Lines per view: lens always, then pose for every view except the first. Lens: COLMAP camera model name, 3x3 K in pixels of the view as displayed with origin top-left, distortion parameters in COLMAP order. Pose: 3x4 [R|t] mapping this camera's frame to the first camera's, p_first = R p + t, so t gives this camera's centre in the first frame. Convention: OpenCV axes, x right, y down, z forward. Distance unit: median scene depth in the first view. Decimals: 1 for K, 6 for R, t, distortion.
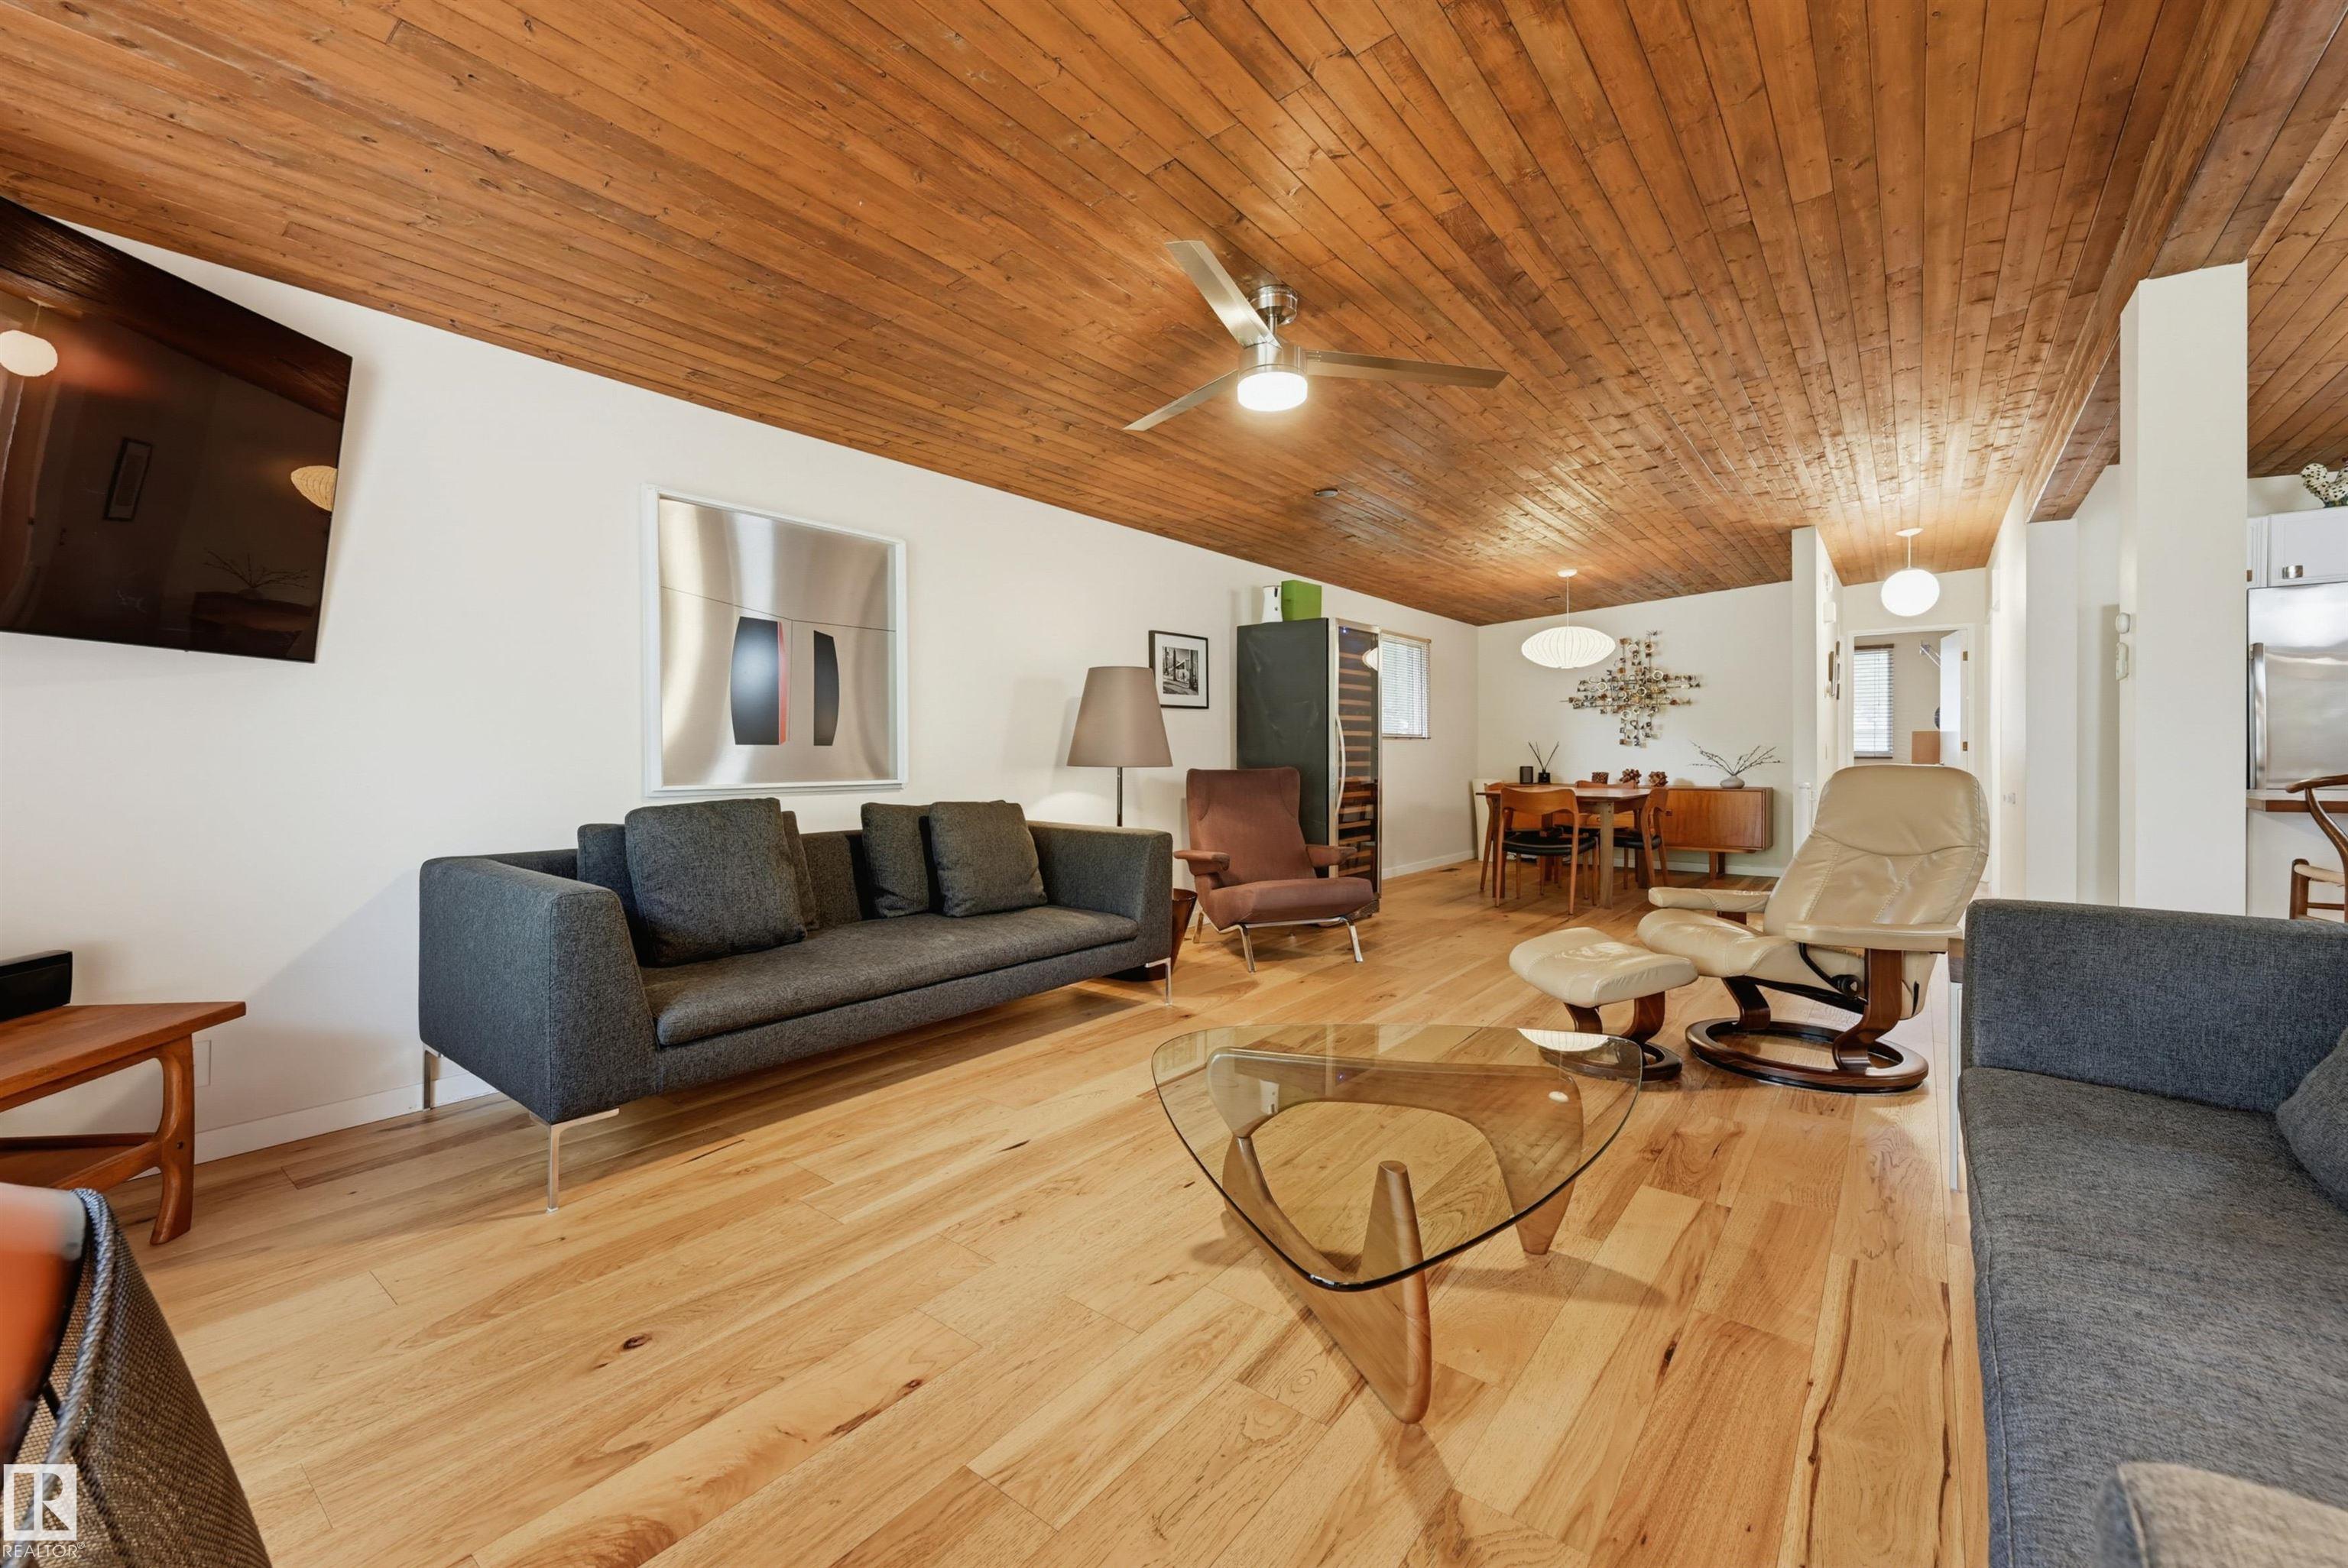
lens RADIAL K [[960.3, 0, 1167.5], [0, 960.3, 761.4], [0, 0, 1]] dist [0.000223, 0.000196]
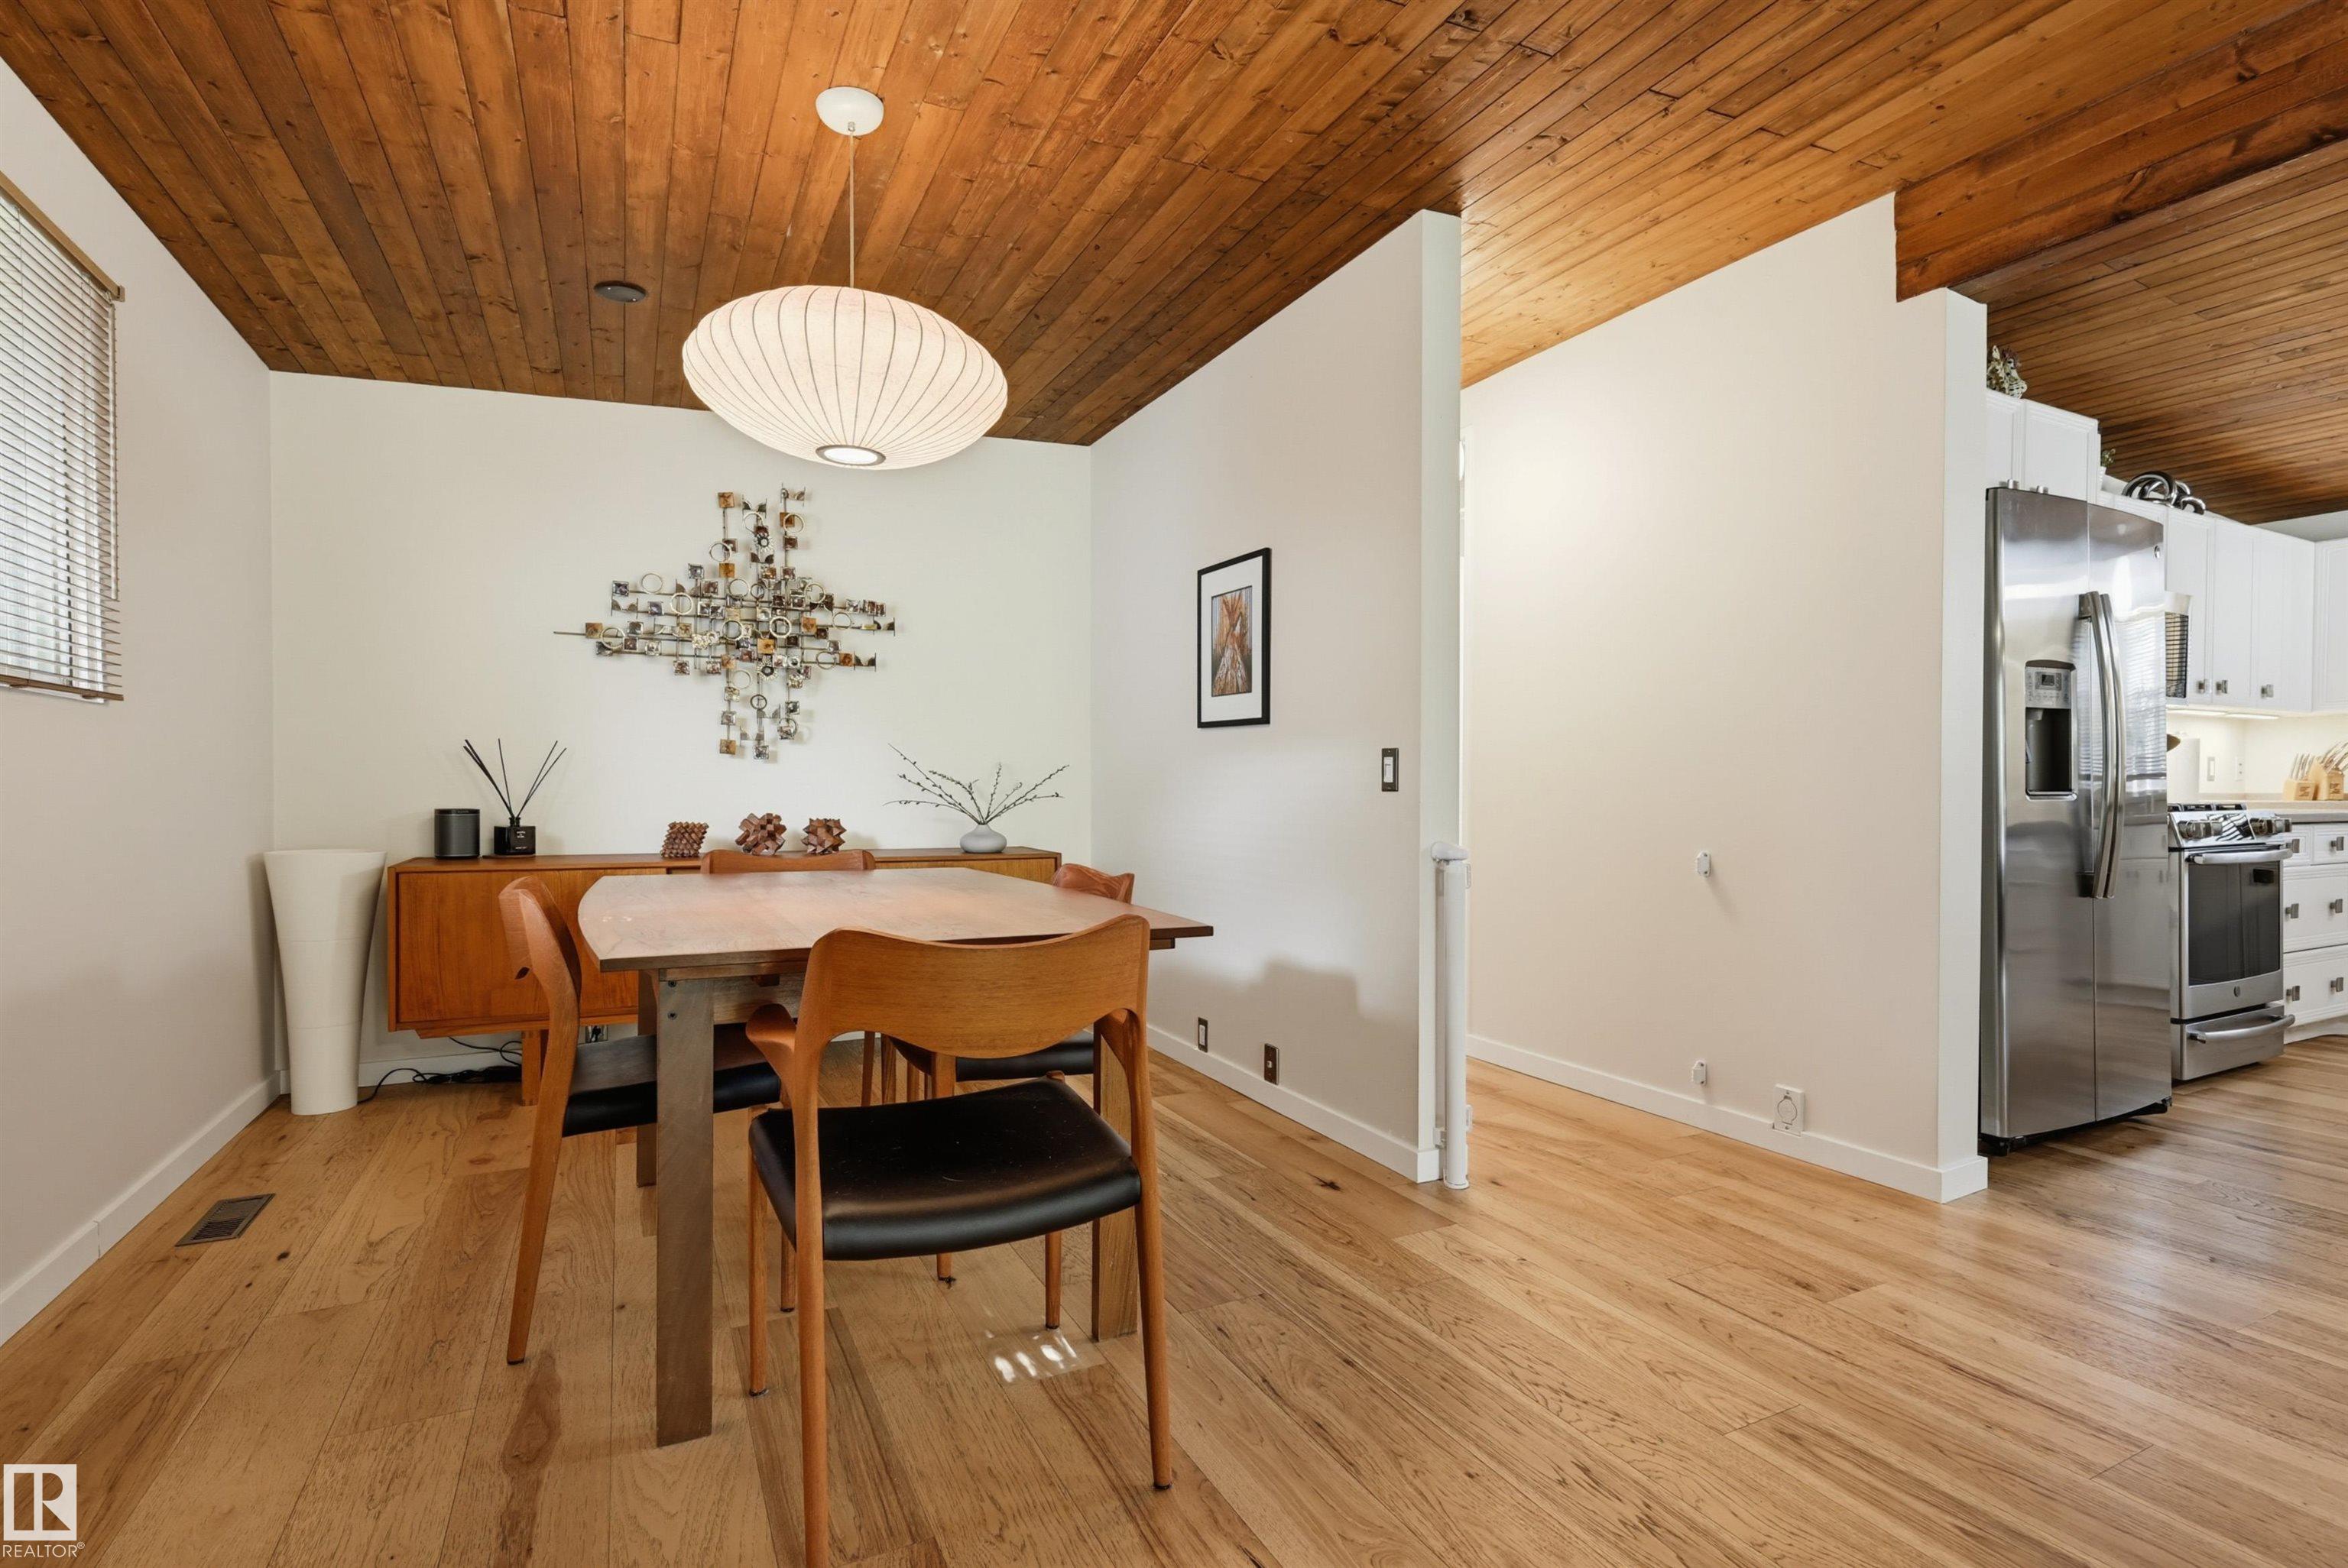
lens RADIAL K [[1081.4, 0, 1167.0], [0, 1081.4, 804.6], [0, 0, 1]] dist [-0.000383, 0.000743]
pose [[0.430095, -0.007281, 0.902754, 0.221320], [0.001055, 0.999971, 0.007563, 0.001607], [-0.902783, -0.002301, 0.430090, 1.004009]]
